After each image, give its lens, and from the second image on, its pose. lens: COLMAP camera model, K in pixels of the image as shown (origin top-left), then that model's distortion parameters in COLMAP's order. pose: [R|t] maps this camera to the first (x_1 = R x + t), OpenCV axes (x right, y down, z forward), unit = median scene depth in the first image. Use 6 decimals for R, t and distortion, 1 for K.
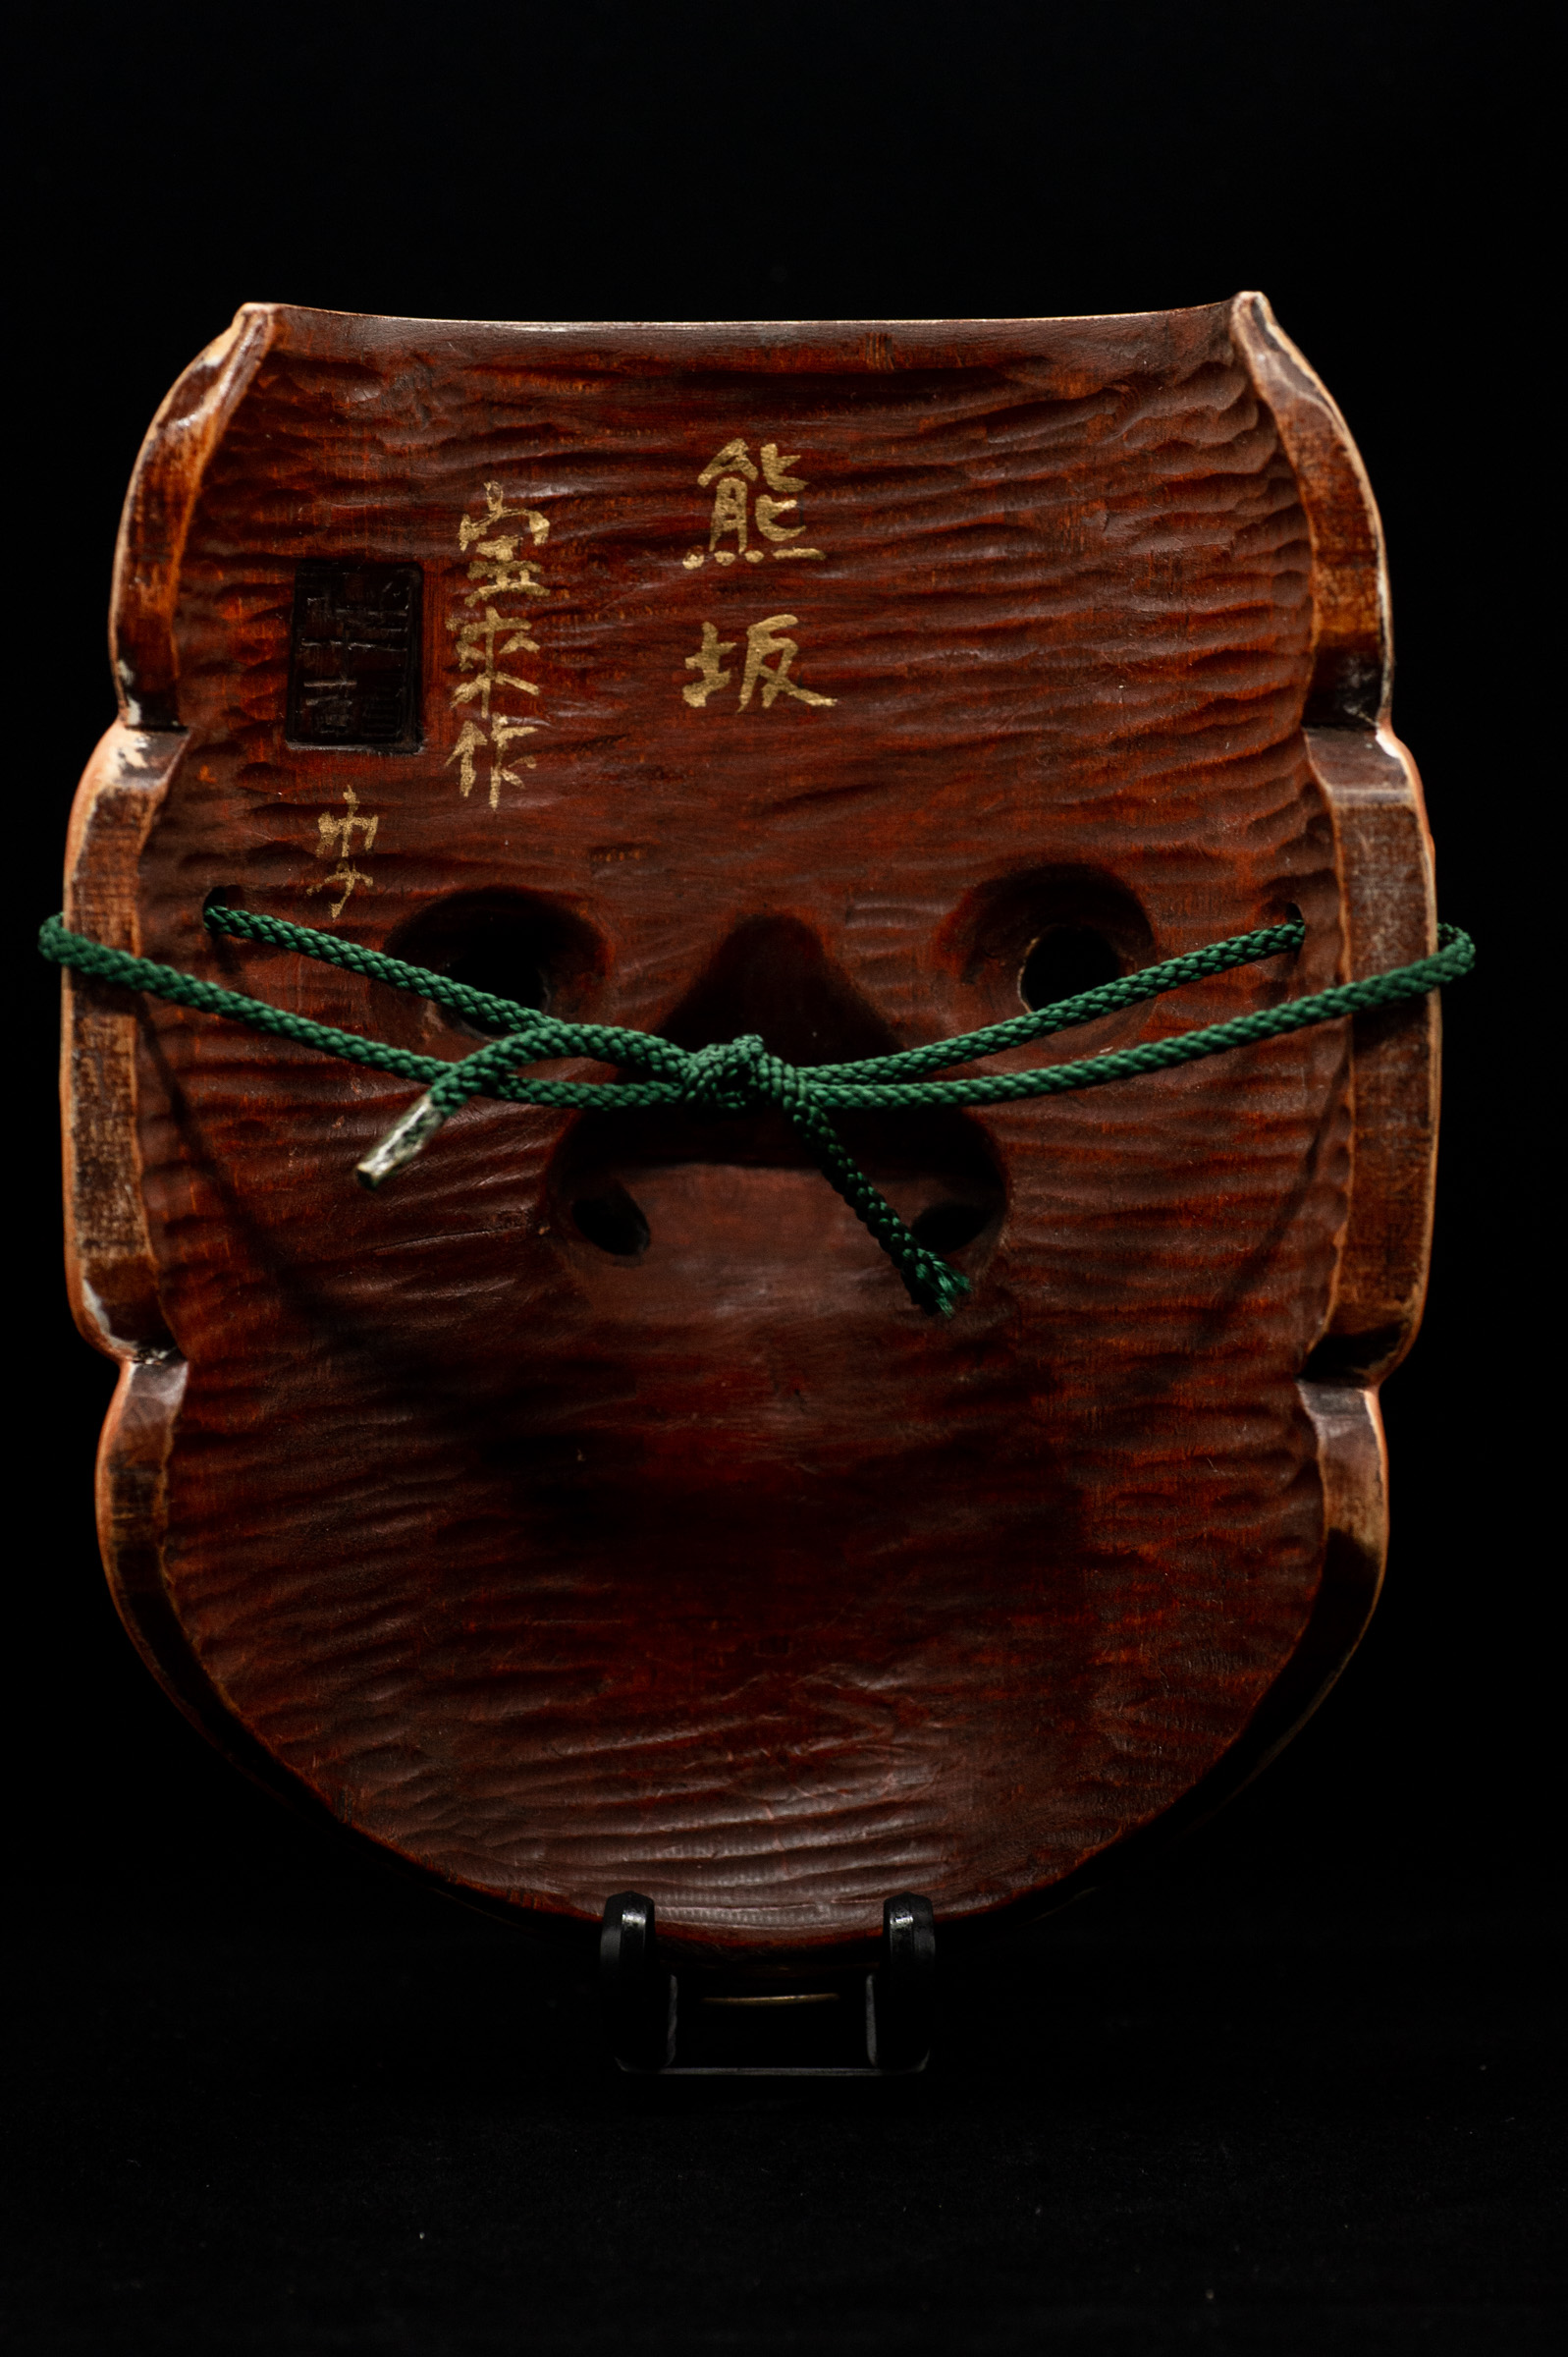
lens RADIAL K [[8025.1, 0, 778.9], [0, 8025.1, 1186.6], [0, 0, 1]] dist [0.326811, 0.000000]
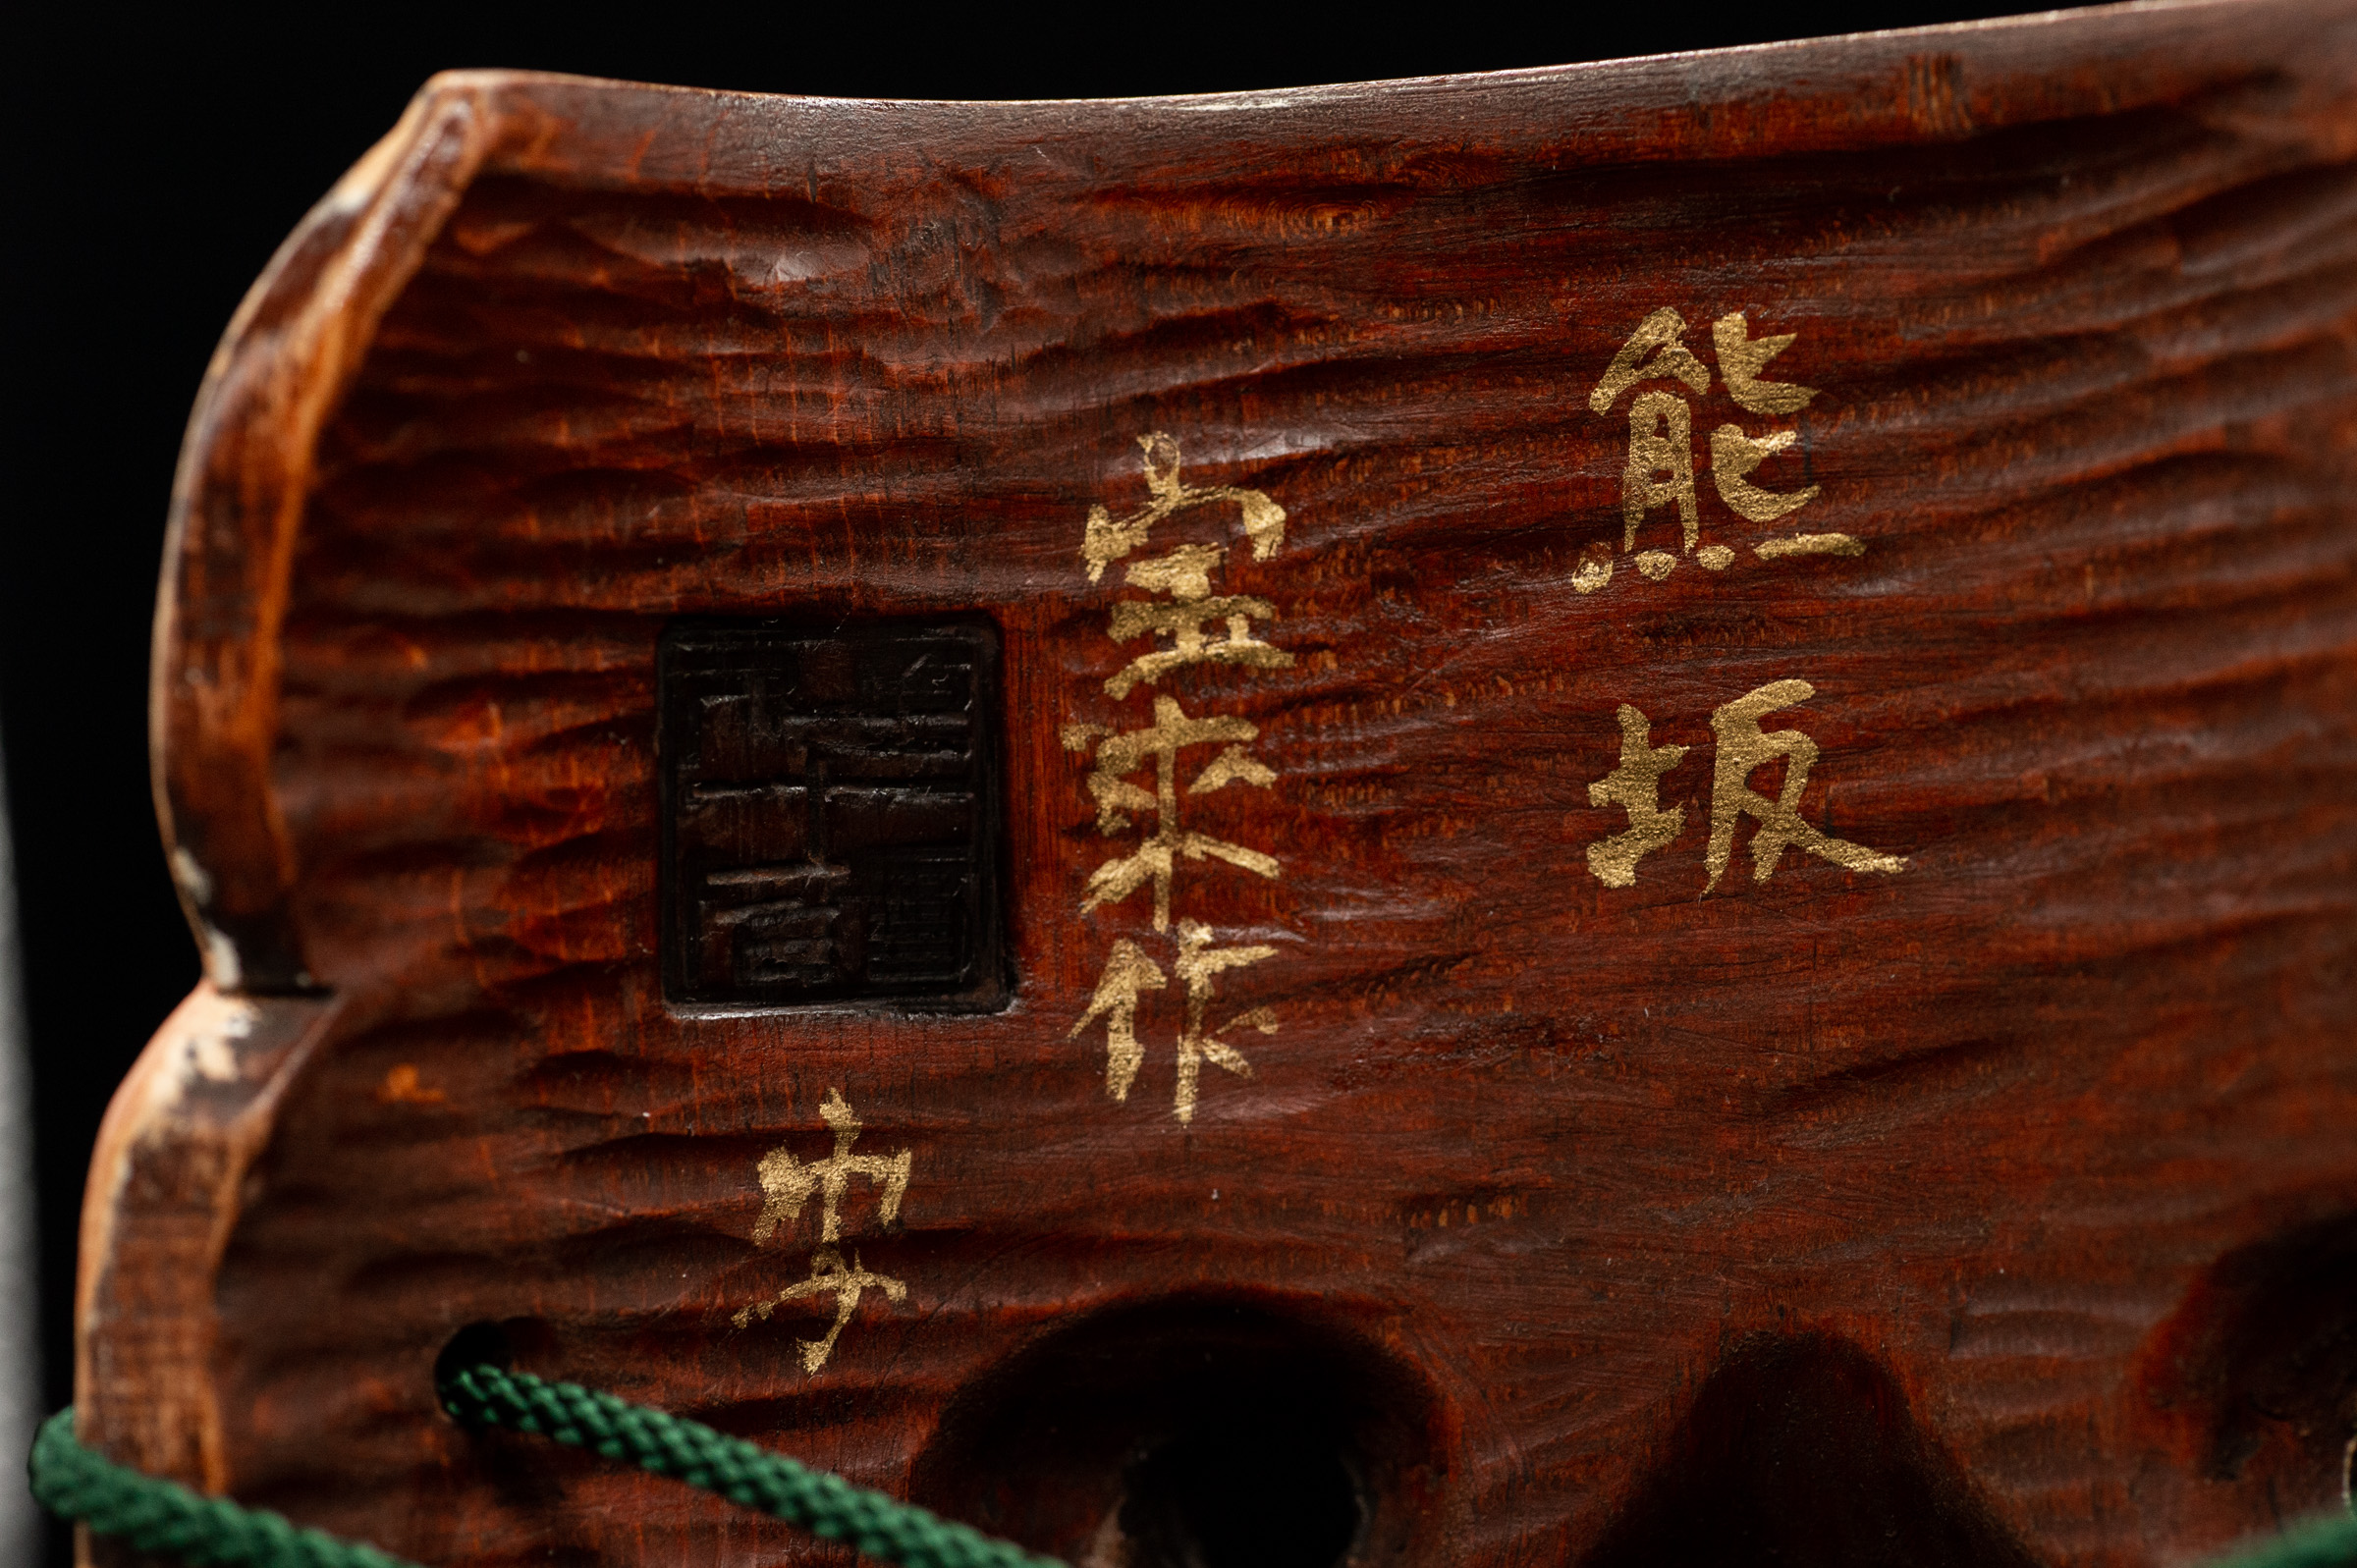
lens RADIAL K [[8025.1, 0, 1182.2], [0, 8025.1, 761.2], [0, 0, 1]] dist [0.326811, 0.000000]
pose [[0.934547, -0.050331, -0.352262, 0.130911], [0.022875, 0.996396, -0.081678, -0.029871], [0.355104, 0.068274, 0.932330, 0.562580]]
